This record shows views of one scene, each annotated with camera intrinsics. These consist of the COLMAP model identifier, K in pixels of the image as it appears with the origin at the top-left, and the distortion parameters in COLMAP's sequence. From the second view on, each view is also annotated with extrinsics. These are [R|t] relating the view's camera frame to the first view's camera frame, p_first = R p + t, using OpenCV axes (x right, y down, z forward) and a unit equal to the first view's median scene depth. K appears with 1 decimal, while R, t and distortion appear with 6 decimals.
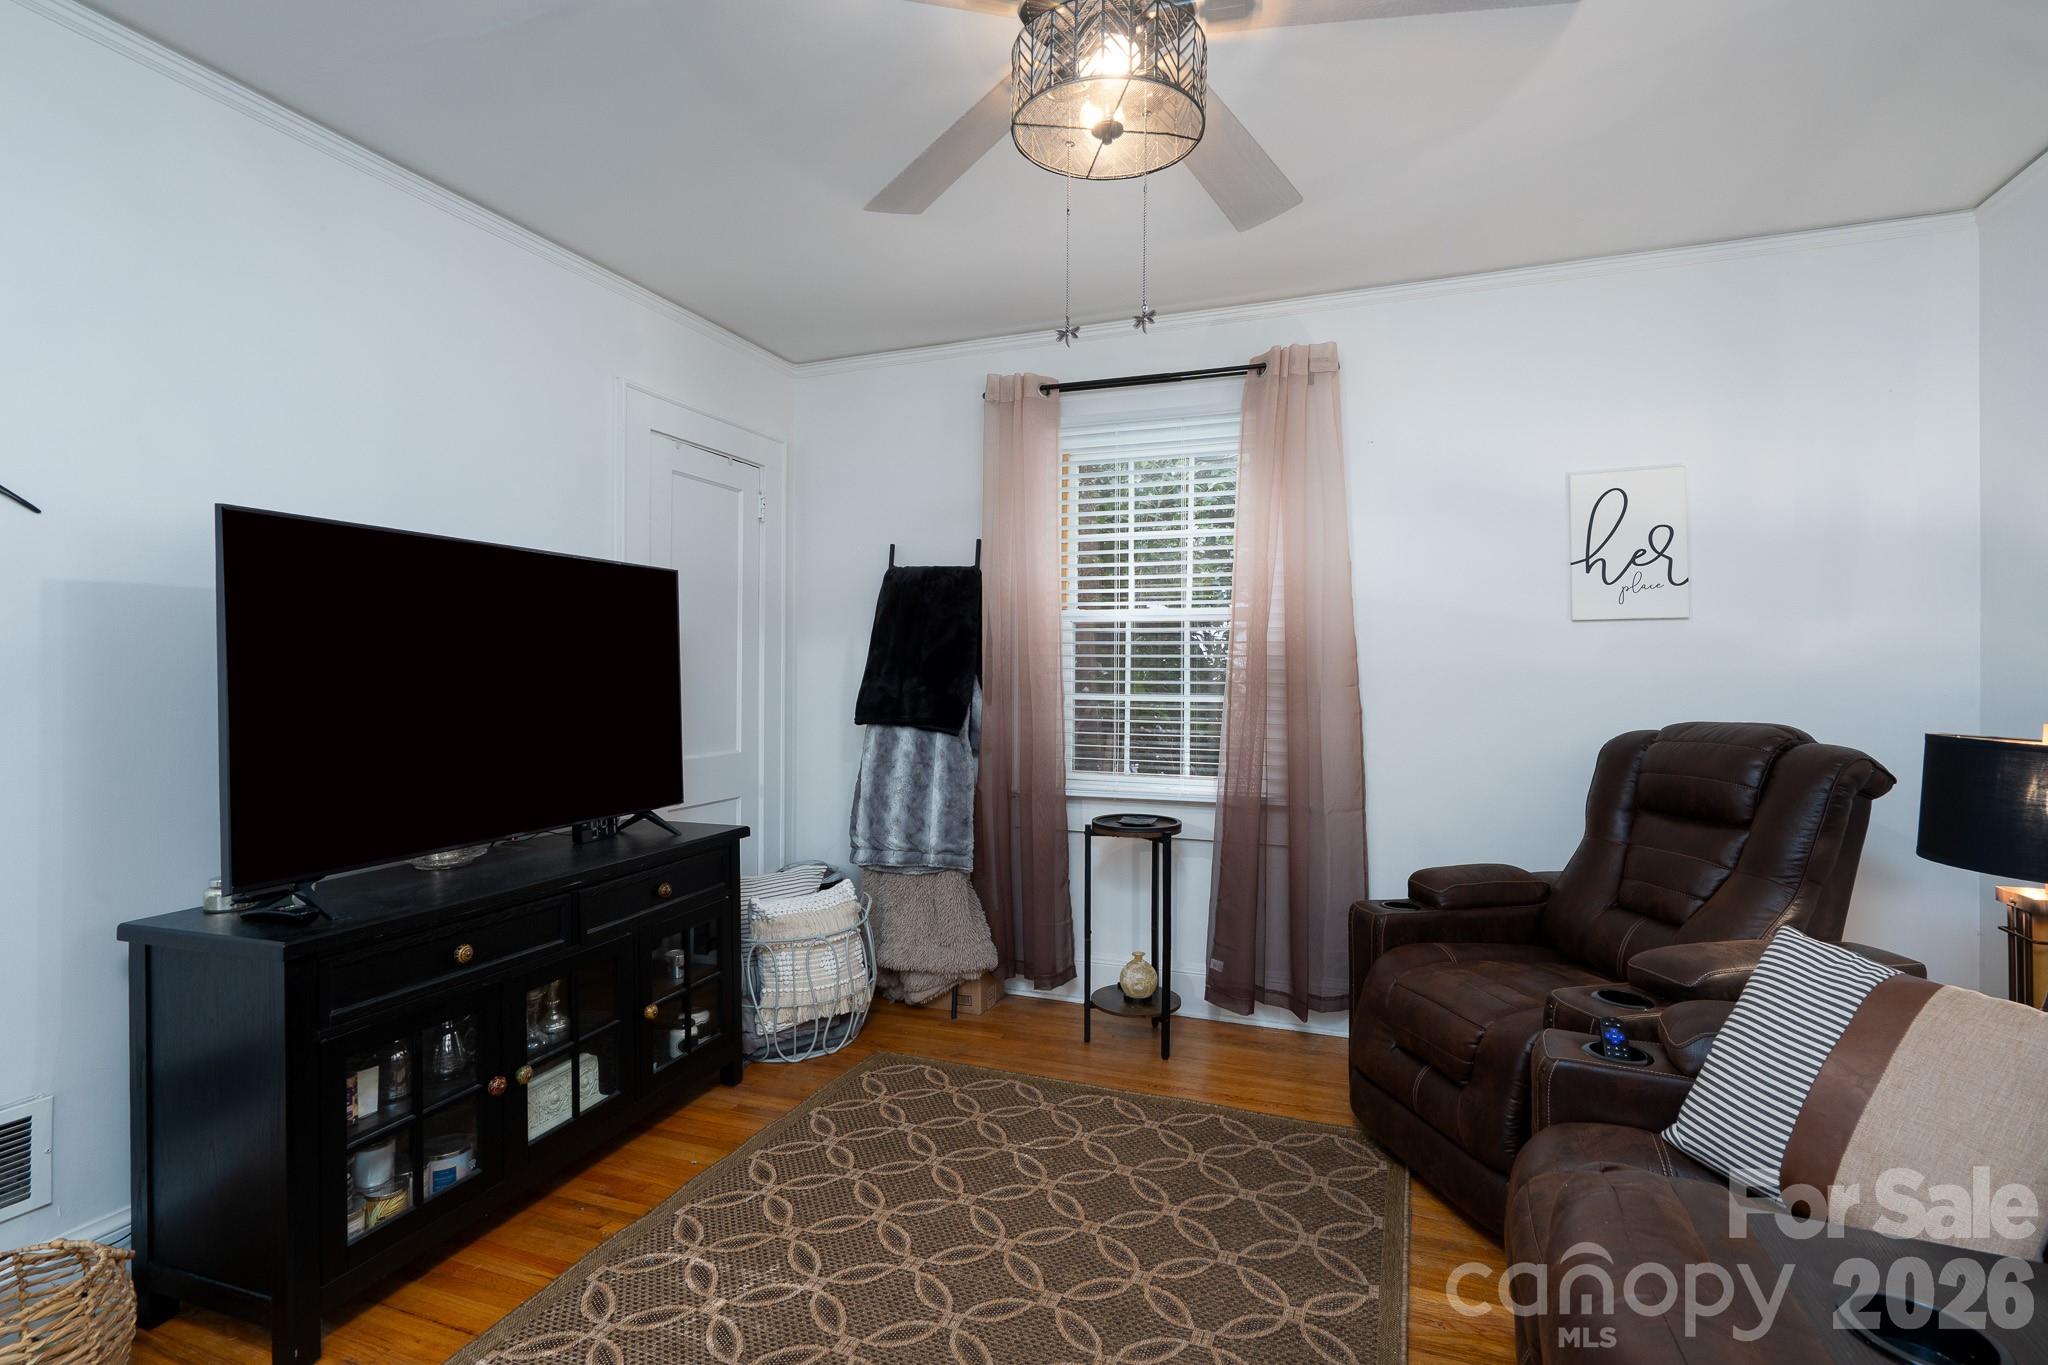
lens RADIAL K [[942.0, 0, 1022.0], [0, 942.0, 672.7], [0, 0, 1]] dist [-0.001484, 0.000326]
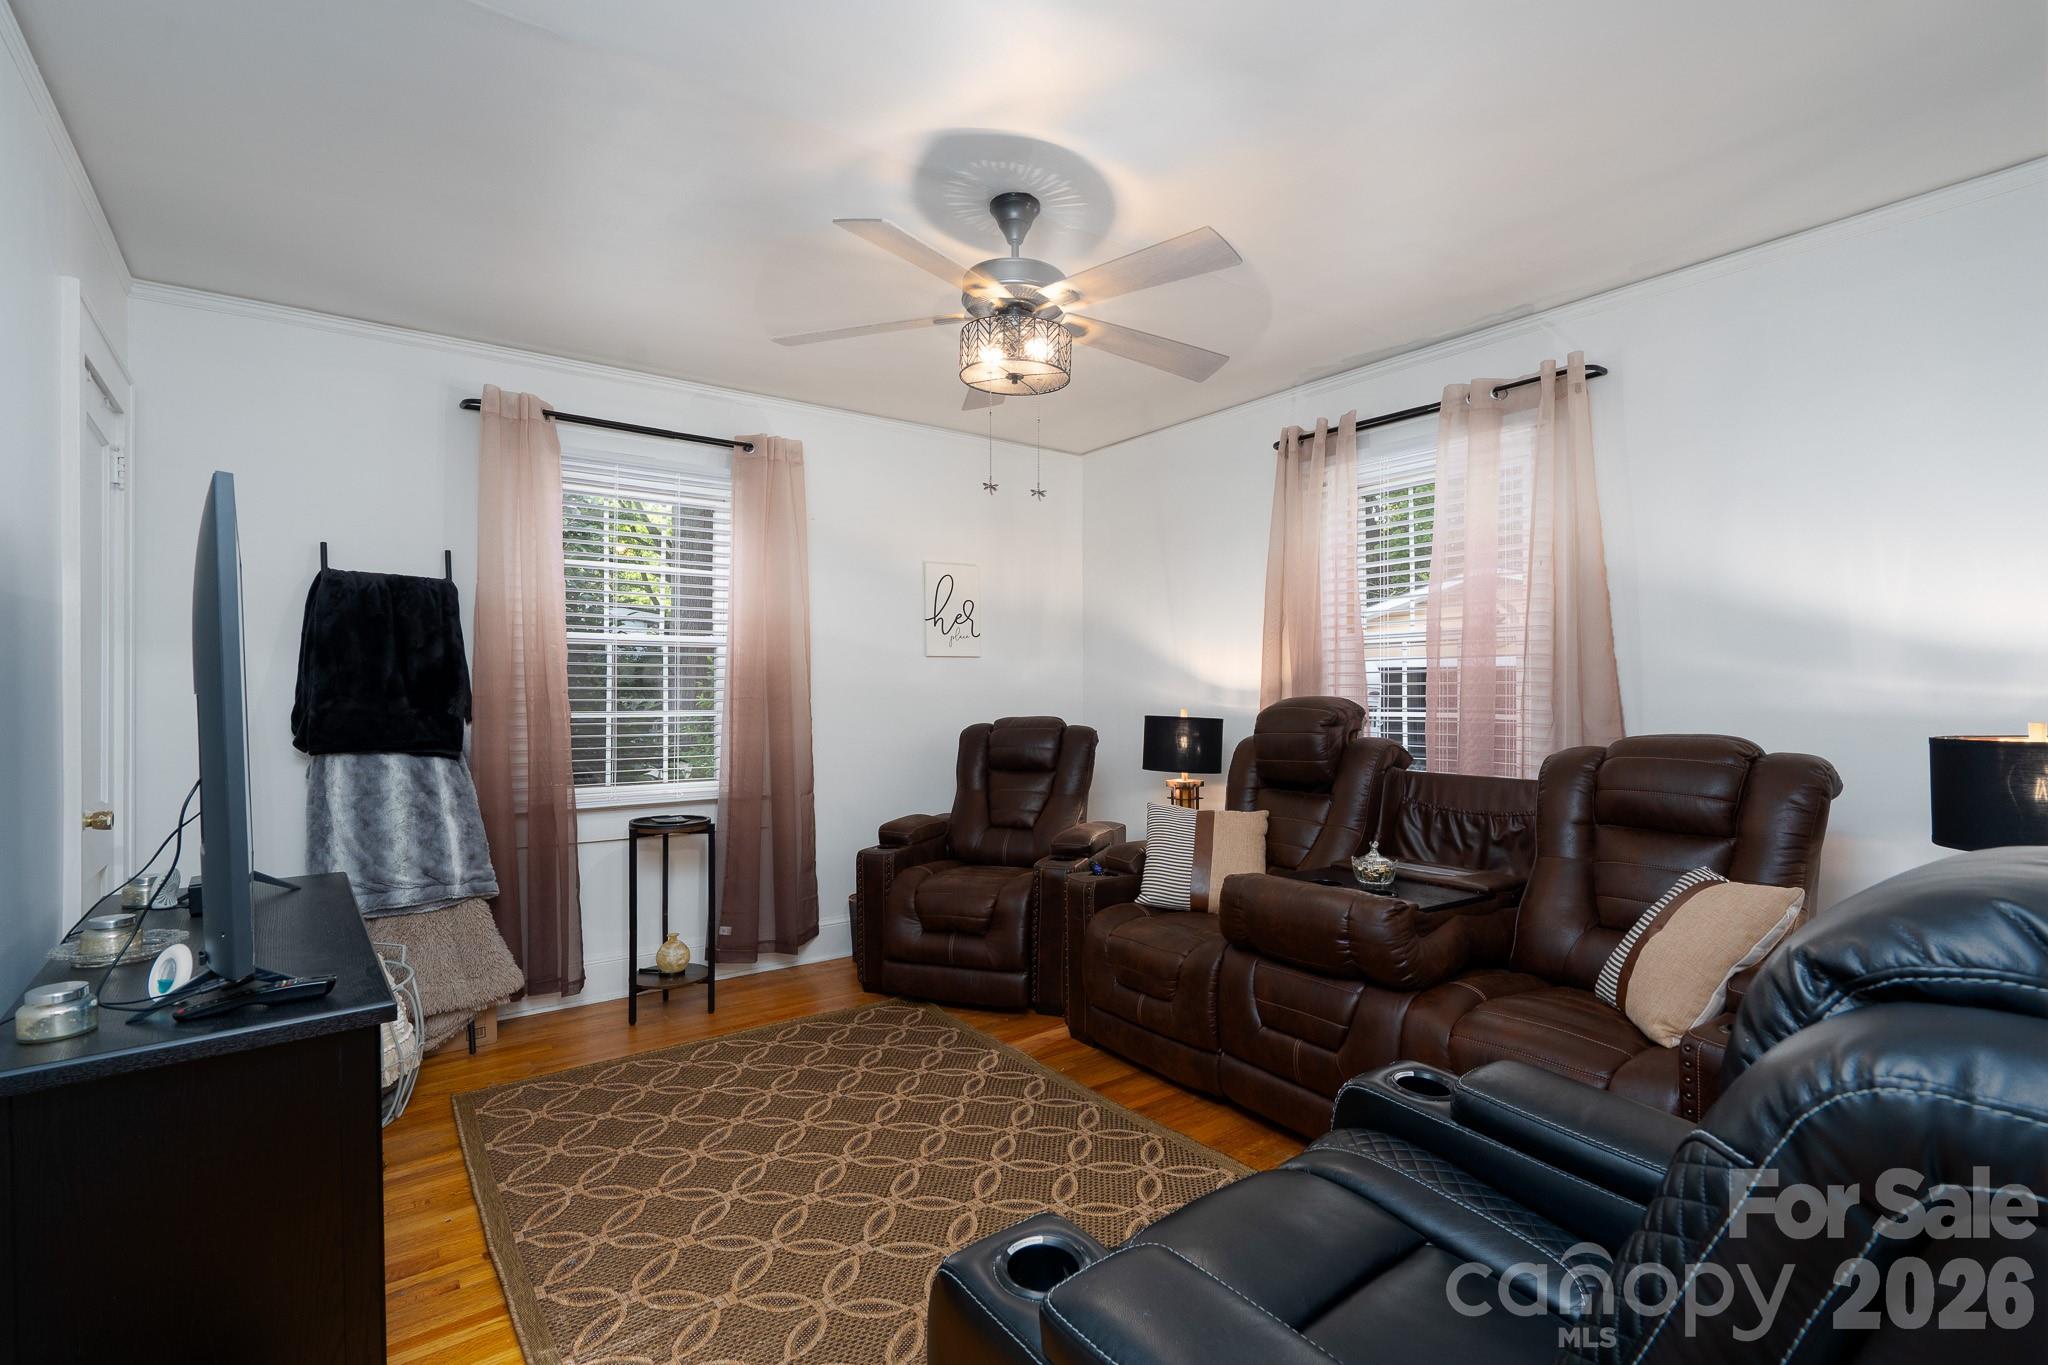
lens RADIAL K [[939.3, 0, 1015.8], [0, 939.3, 696.9], [0, 0, 1]] dist [-0.001980, -0.000047]
pose [[0.553763, -0.011028, 0.832601, -0.566748], [0.004214, 0.999937, 0.010441, -0.003184], [-0.832664, -0.002273, 0.553775, 0.013036]]
